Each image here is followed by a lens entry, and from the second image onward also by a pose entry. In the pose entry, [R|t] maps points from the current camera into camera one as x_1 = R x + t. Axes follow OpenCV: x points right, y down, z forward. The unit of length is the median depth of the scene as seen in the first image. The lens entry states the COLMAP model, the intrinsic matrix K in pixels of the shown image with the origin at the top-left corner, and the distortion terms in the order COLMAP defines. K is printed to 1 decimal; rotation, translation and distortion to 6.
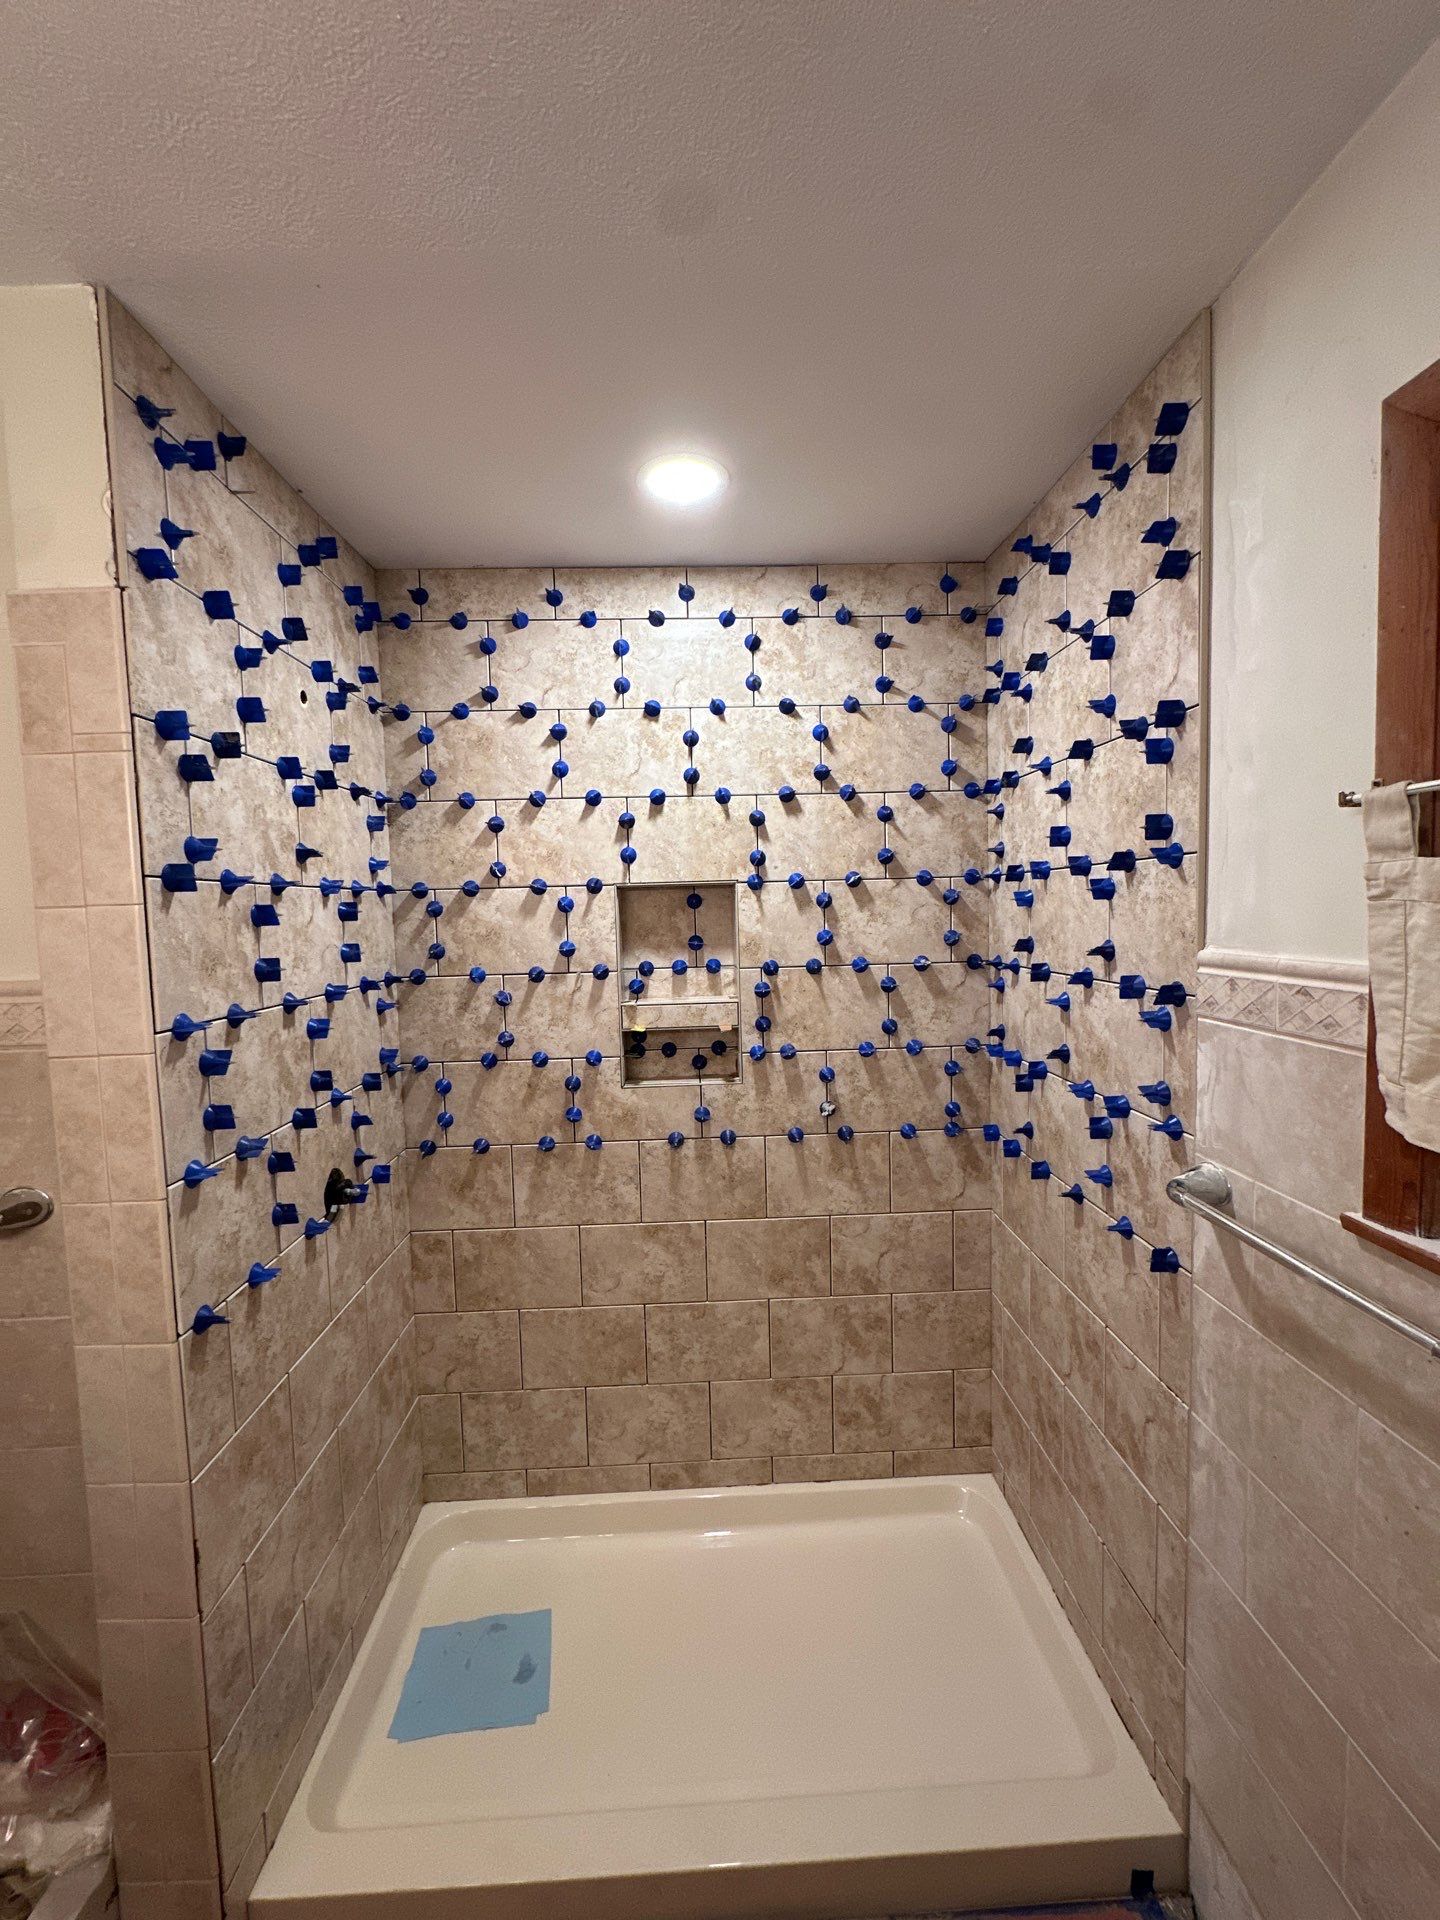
lens RADIAL K [[765.4, 0, 719.4], [0, 765.4, 959.9], [0, 0, 1]] dist [-0.004188, 0.000608]
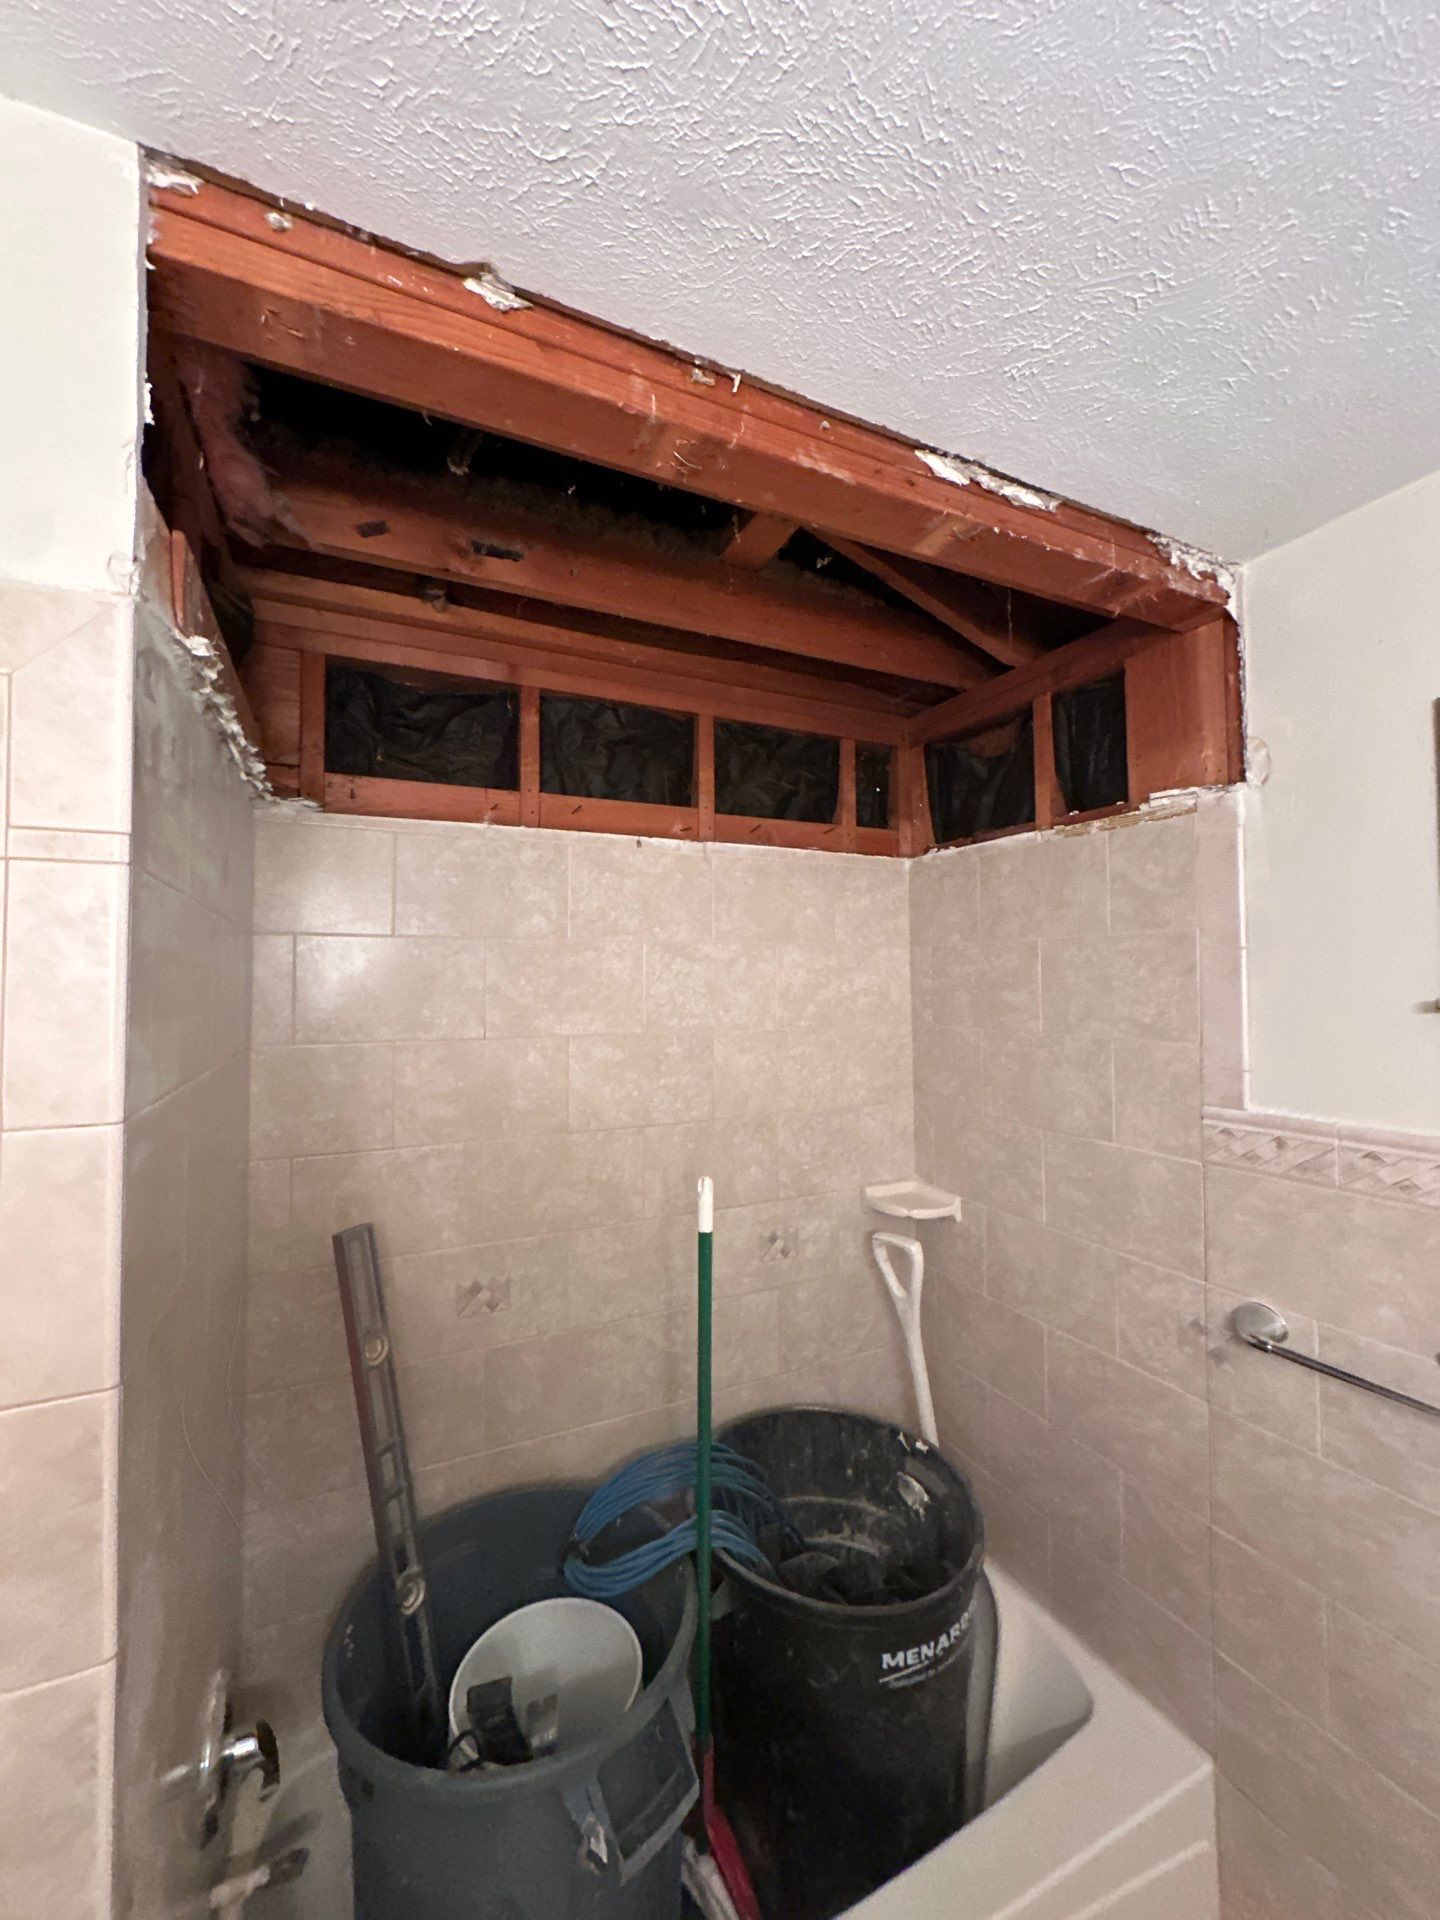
lens RADIAL K [[765.4, 0, 719.9], [0, 765.4, 959.6], [0, 0, 1]] dist [-0.004188, 0.000608]
pose [[0.915016, 0.034562, 0.401933, -0.427865], [0.007771, 0.994628, -0.103220, -0.097874], [-0.403342, 0.097571, 0.909833, 0.205674]]
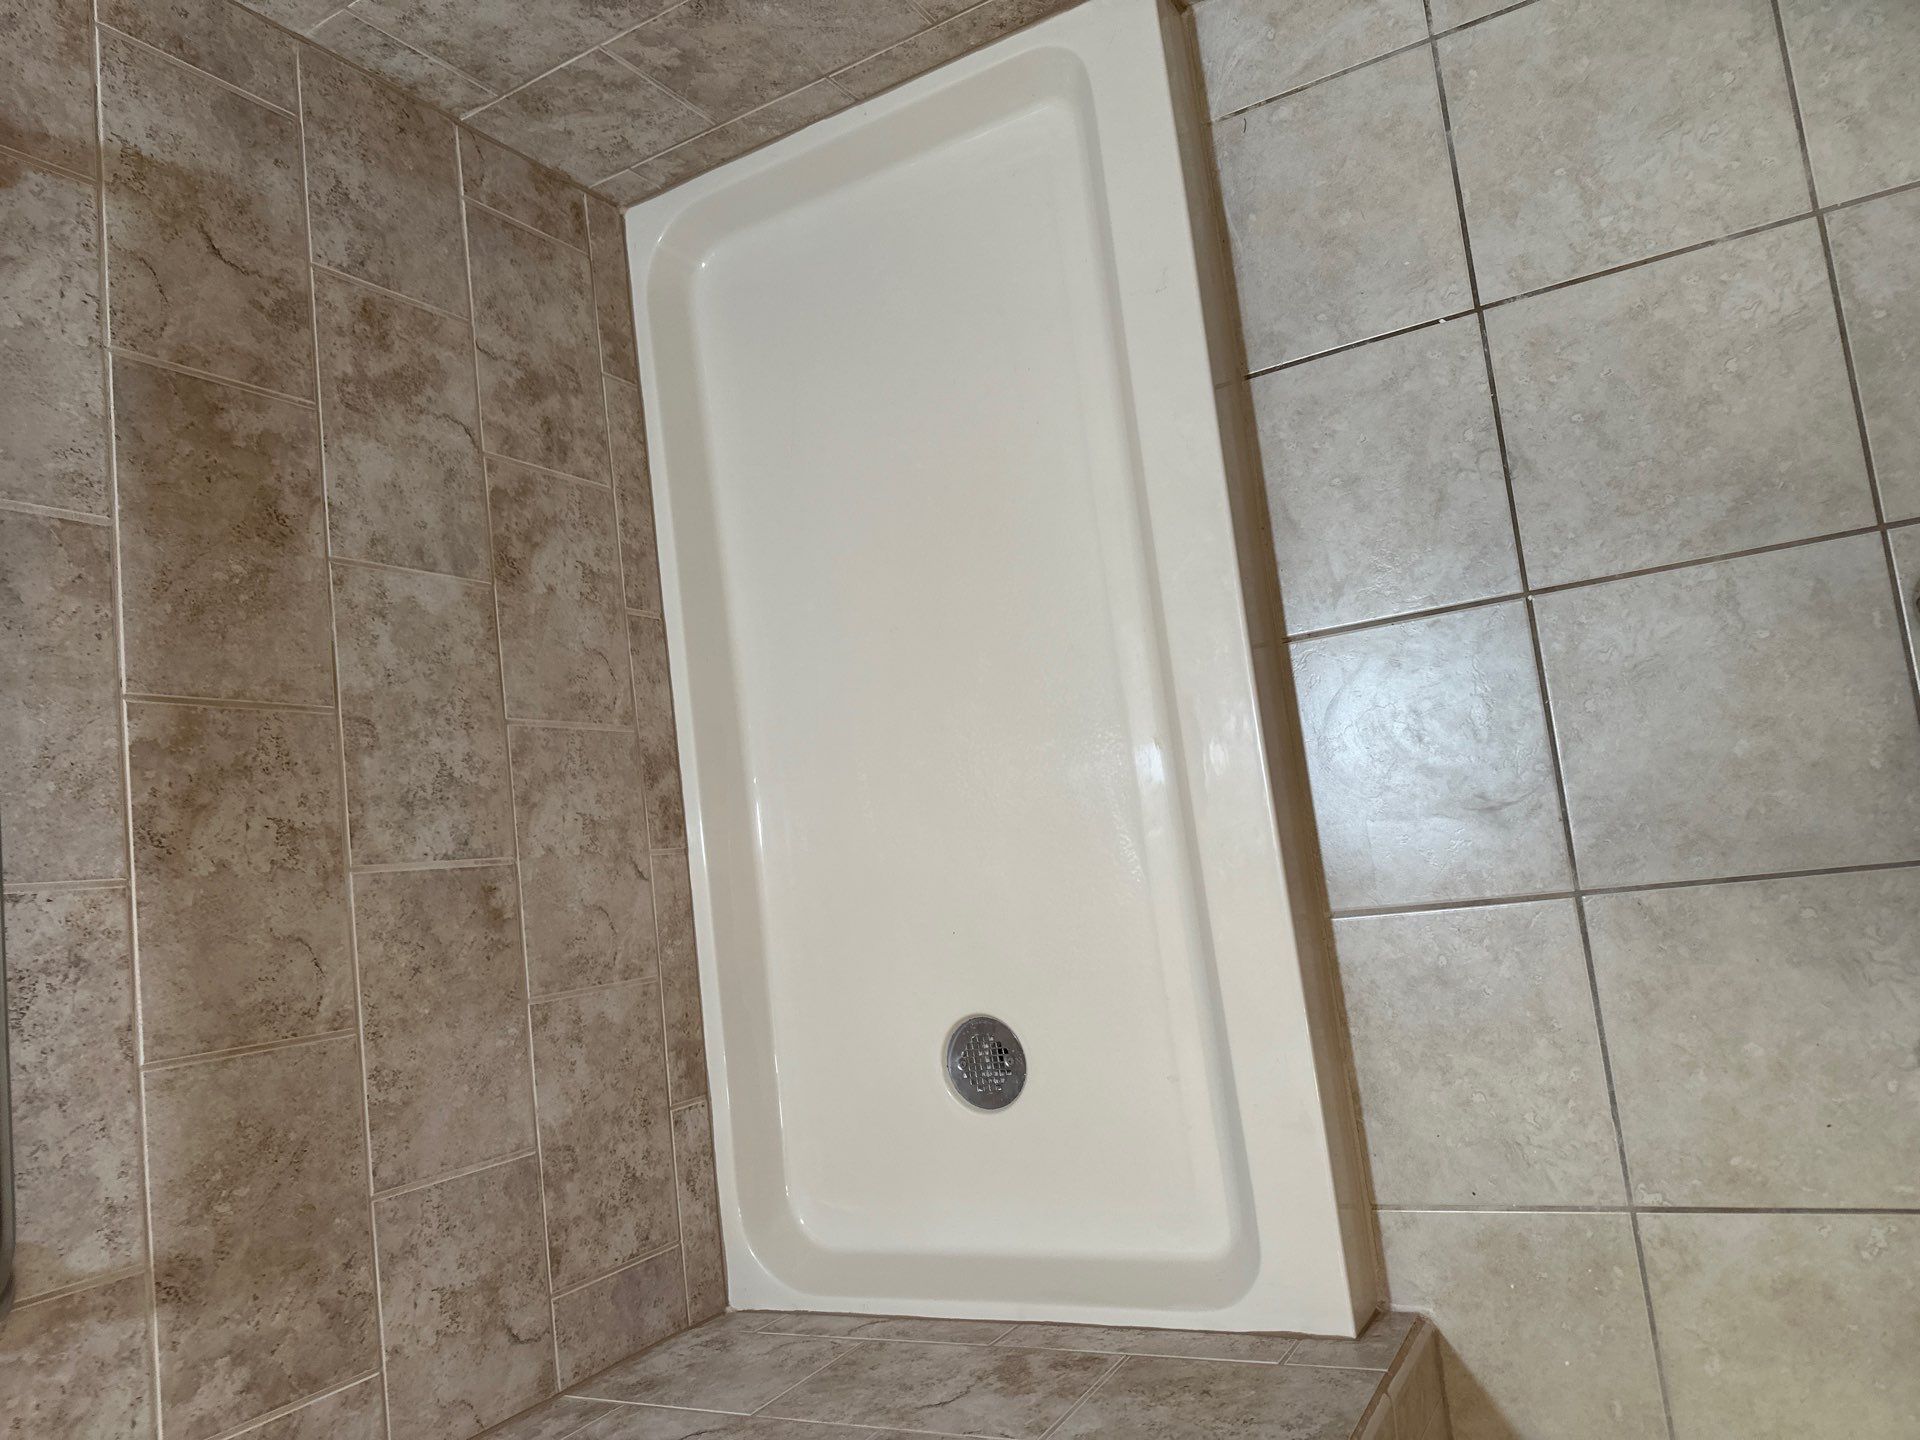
lens RADIAL K [[1357.3, 0, 959.8], [0, 1357.3, 724.3], [0, 0, 1]] dist [0.035947, -0.048246]
pose [[-0.076555, -0.989250, 0.124594, -0.190138], [0.546549, 0.062879, 0.835063, 0.050159], [-0.833920, 0.132025, 0.535860, 0.504488]]
